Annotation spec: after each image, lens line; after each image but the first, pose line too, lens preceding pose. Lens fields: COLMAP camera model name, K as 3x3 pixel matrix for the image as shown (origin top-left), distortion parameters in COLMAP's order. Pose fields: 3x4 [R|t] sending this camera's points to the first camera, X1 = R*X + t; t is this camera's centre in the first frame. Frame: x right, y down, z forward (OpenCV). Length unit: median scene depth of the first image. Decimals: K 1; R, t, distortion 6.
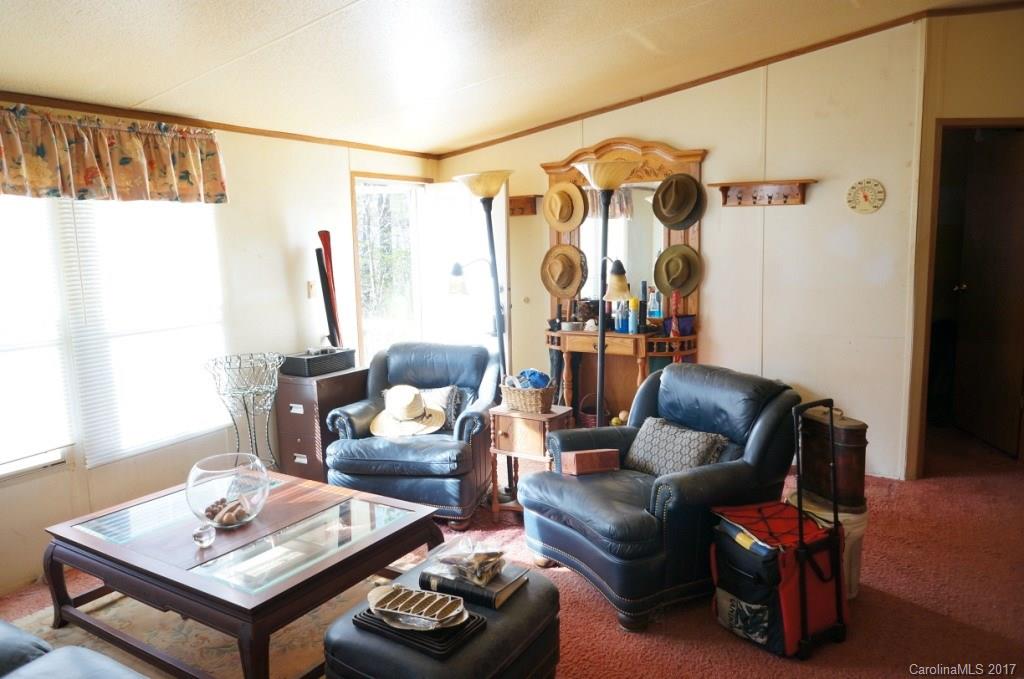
lens RADIAL K [[707.9, 0, 512.8], [0, 707.9, 341.2], [0, 0, 1]] dist [-0.005108, -0.001084]
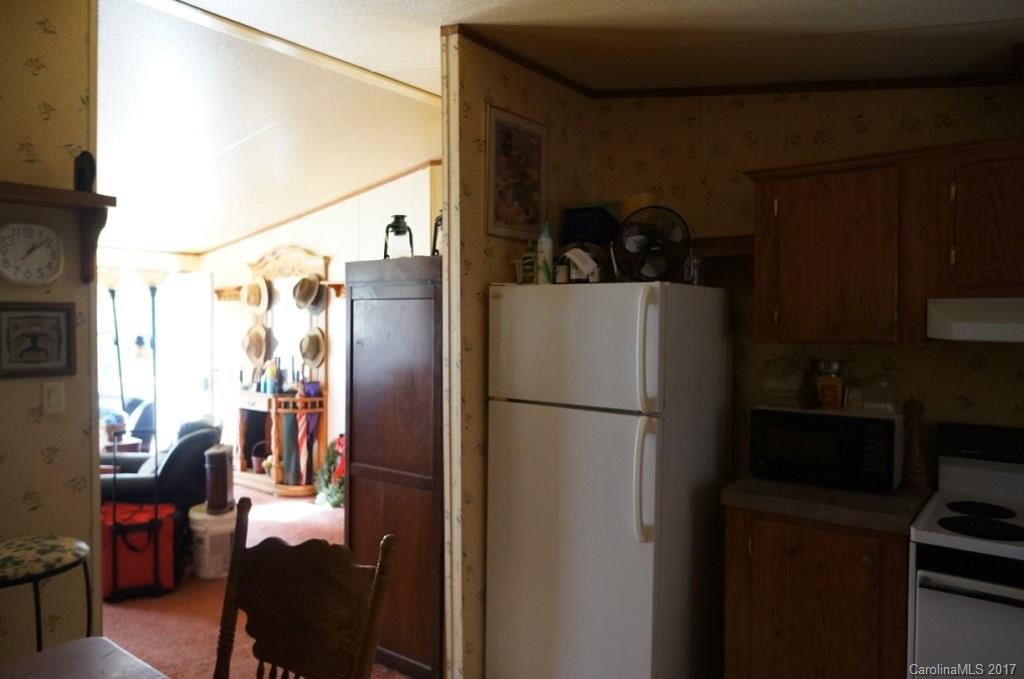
lens RADIAL K [[707.9, 0, 511.5], [0, 707.9, 337.3], [0, 0, 1]] dist [-0.005108, -0.001084]
pose [[0.994405, 0.027859, -0.101897, 0.736454], [-0.039162, 0.993086, -0.110664, 0.011481], [0.098110, 0.114036, 0.988620, -0.244418]]
